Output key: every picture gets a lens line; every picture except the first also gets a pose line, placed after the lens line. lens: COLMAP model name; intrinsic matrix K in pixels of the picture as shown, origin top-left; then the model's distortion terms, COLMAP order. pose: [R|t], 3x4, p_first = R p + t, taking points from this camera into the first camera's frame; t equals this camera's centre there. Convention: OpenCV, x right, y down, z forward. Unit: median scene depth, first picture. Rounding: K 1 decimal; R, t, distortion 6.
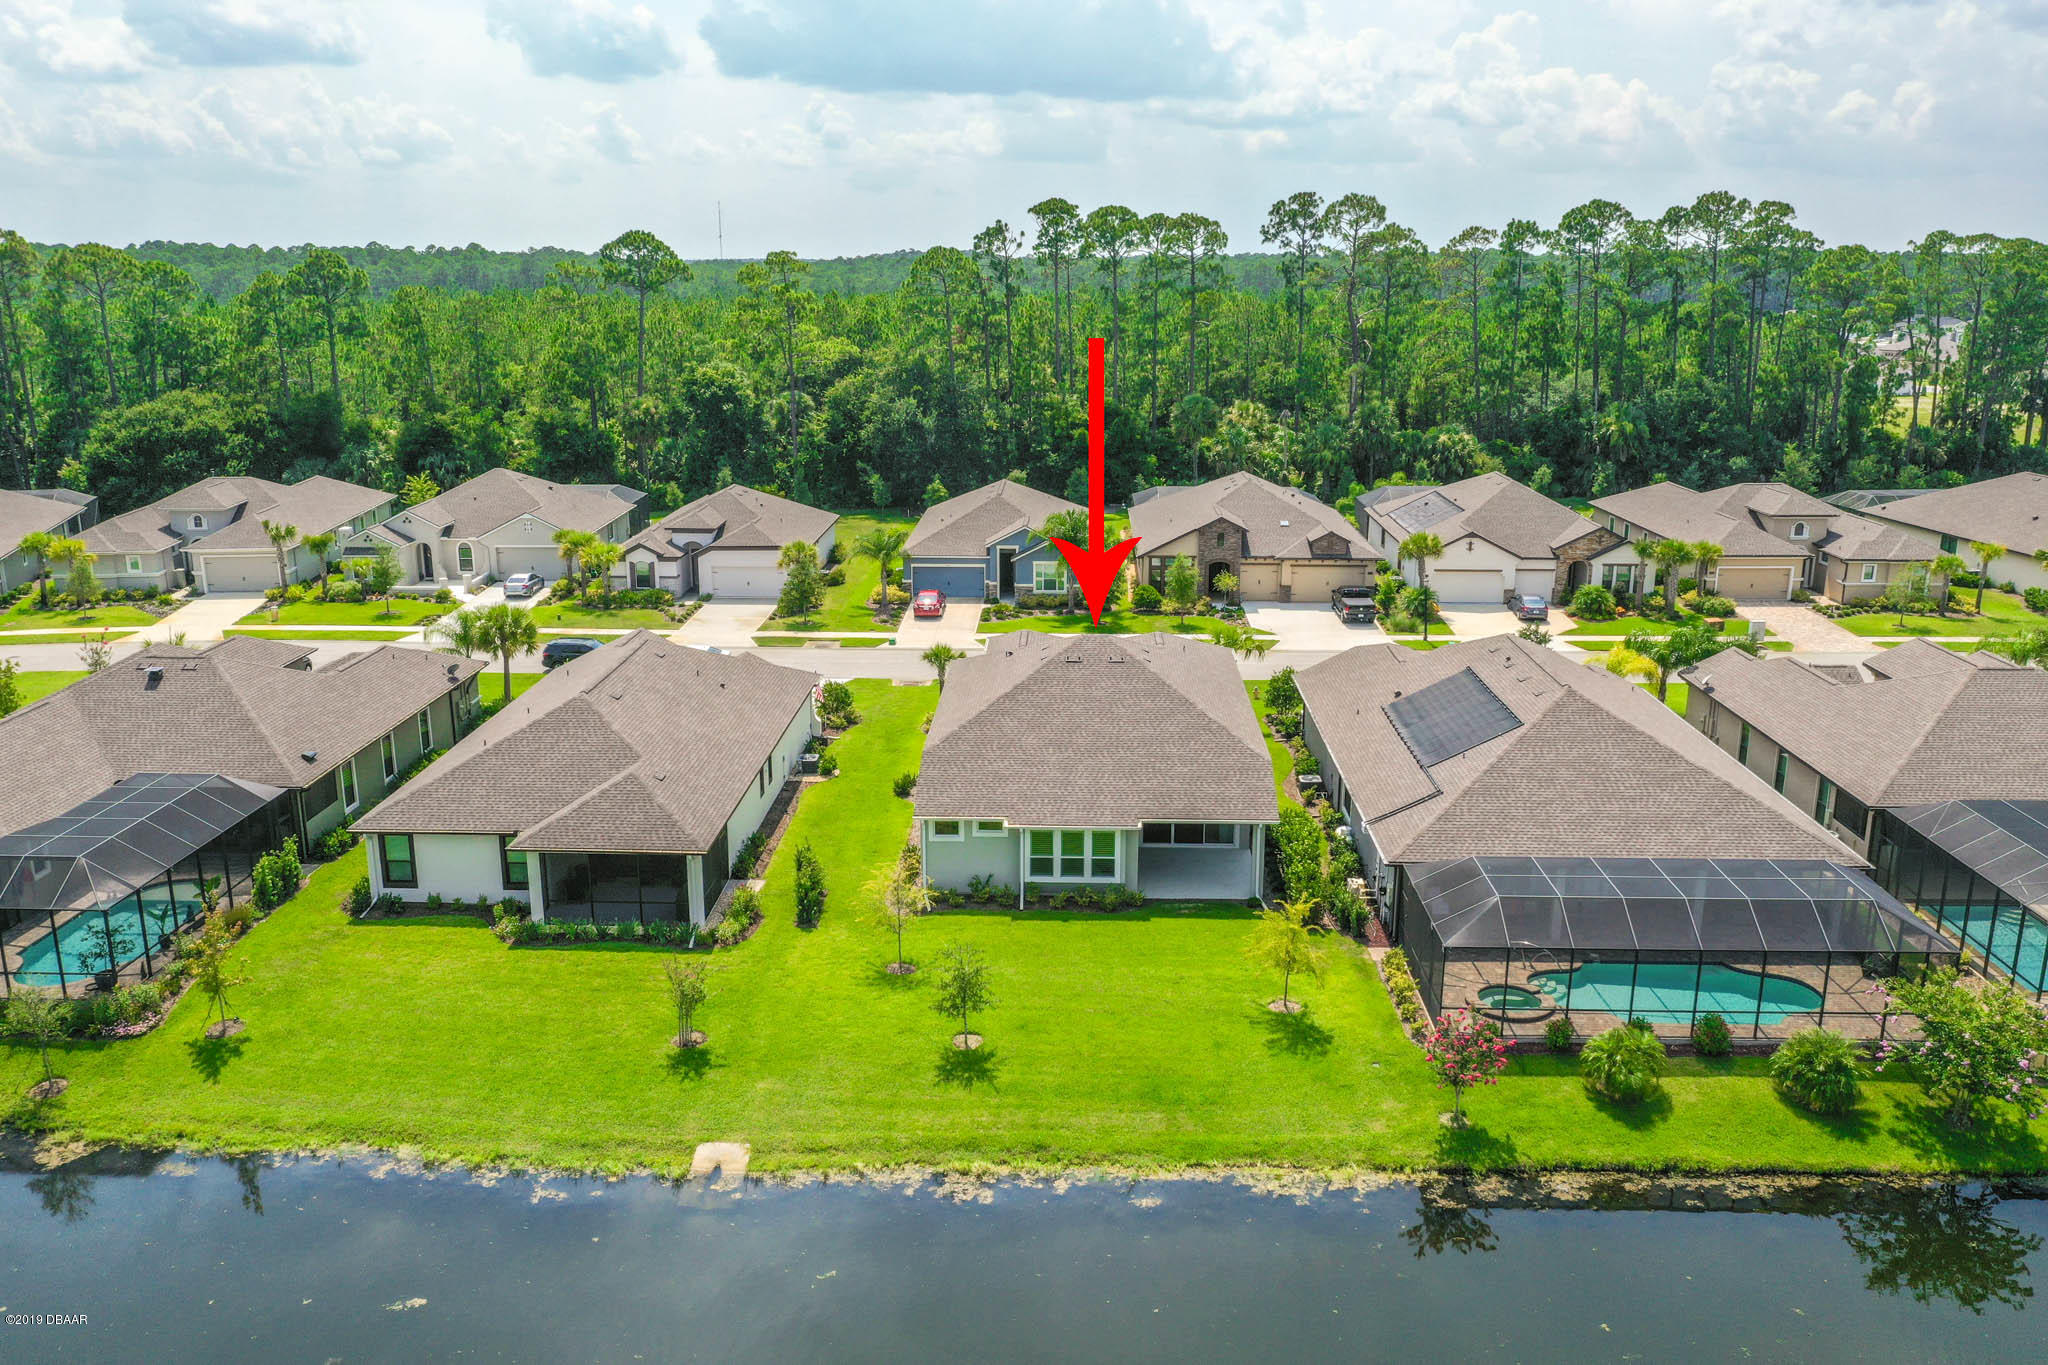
lens RADIAL K [[1589.4, 0, 1028.6], [0, 1589.4, 682.7], [0, 0, 1]] dist [-0.011313, -0.005305]
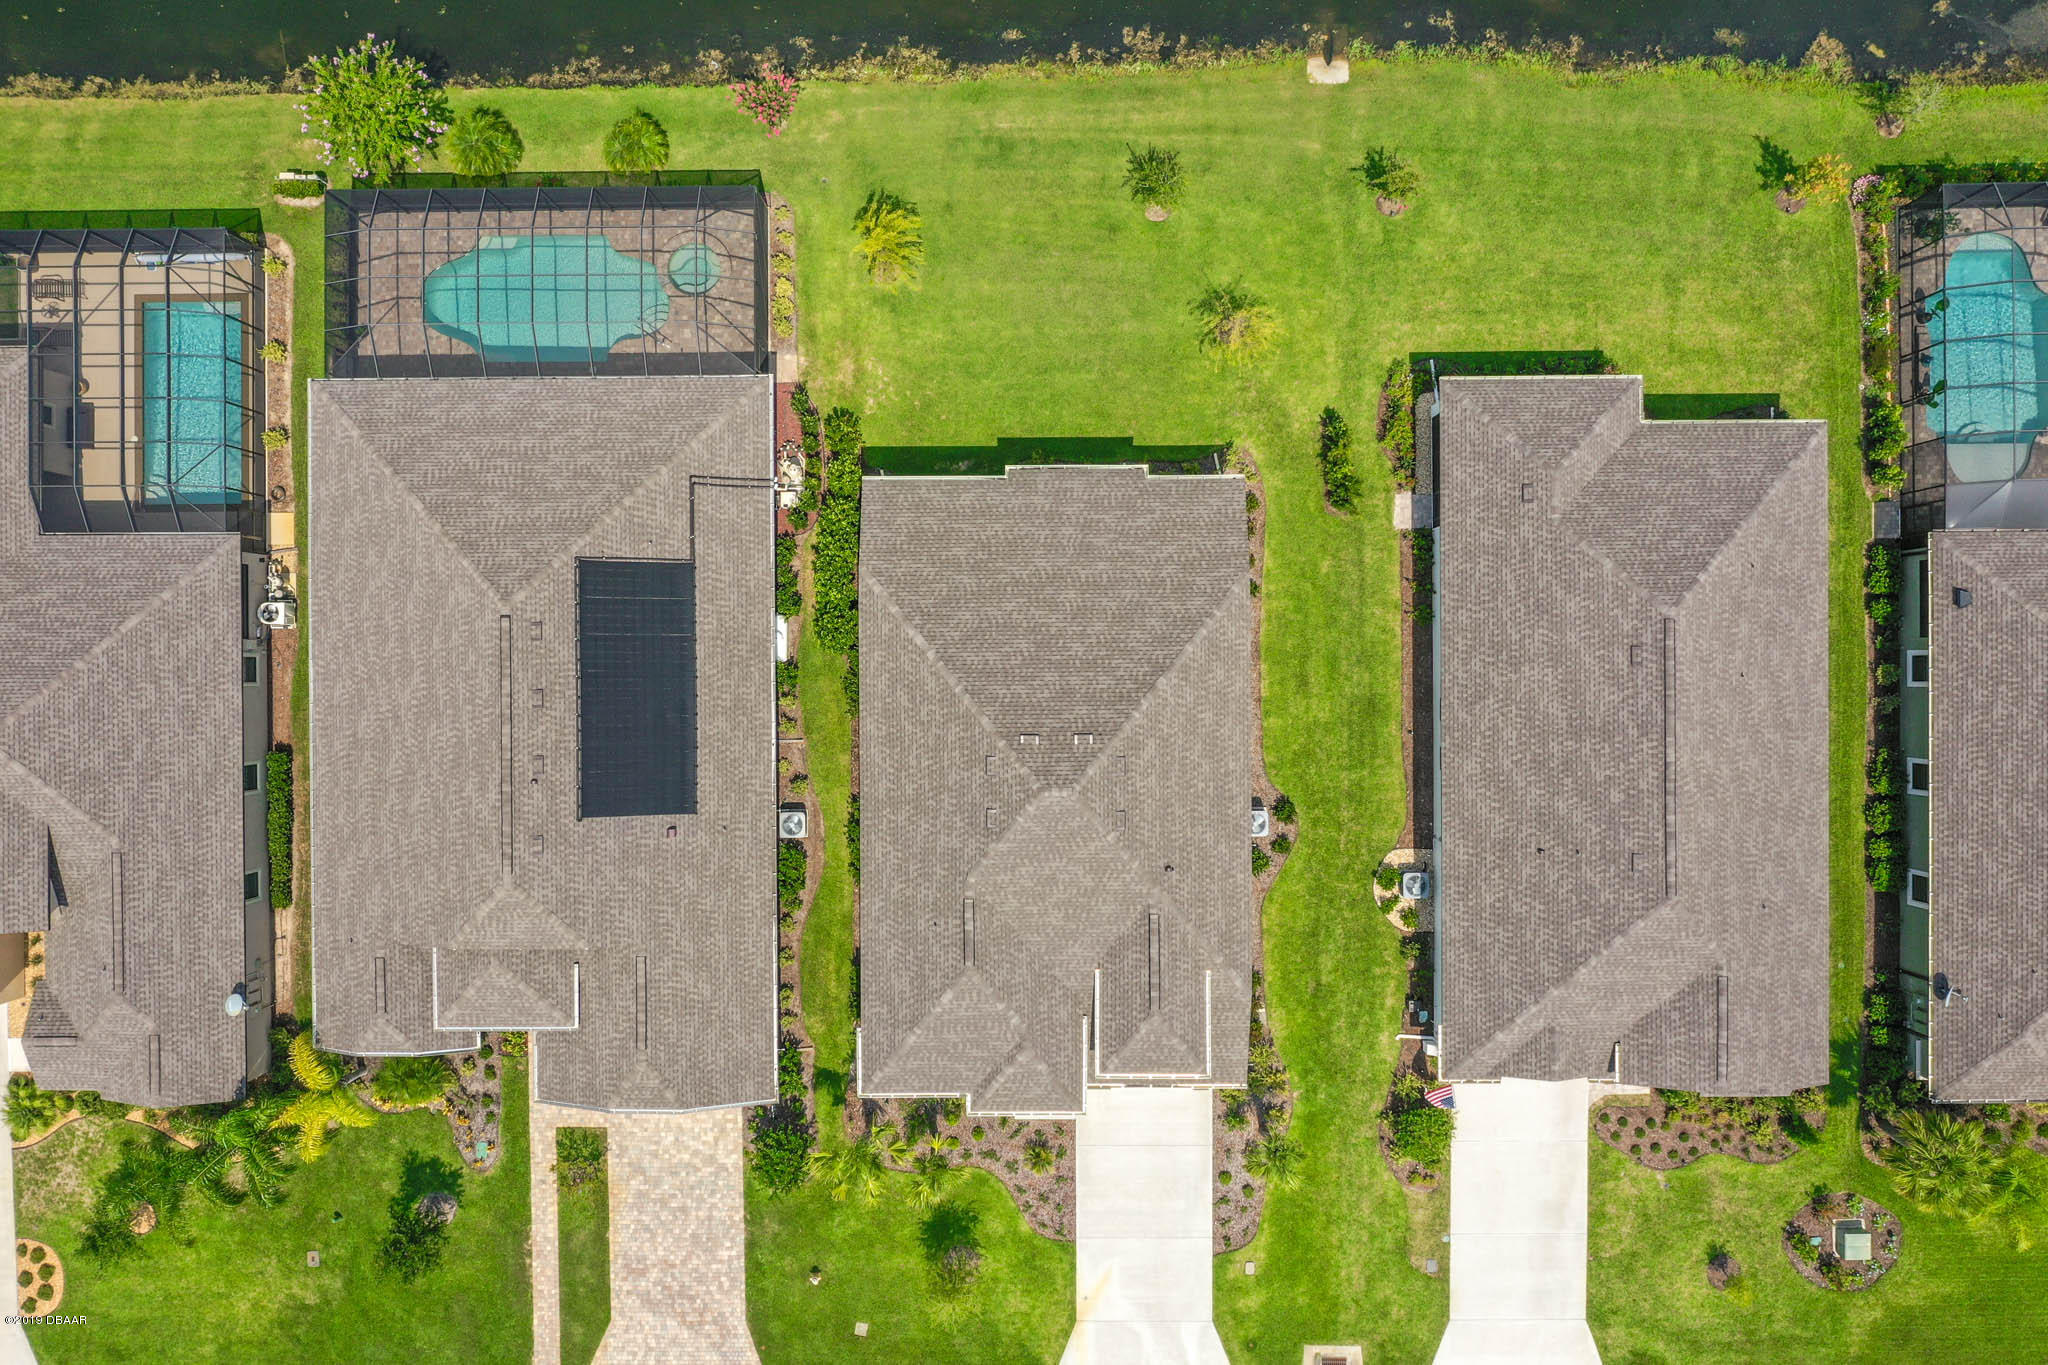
lens RADIAL K [[1589.4, 0, 1028.6], [0, 1589.4, 682.7], [0, 0, 1]] dist [-0.011313, -0.005305]
pose [[-0.998731, 0.049760, 0.007753, 0.056951], [-0.005423, -0.259312, 0.965778, -0.847125], [0.050067, 0.964511, 0.259252, 0.853995]]
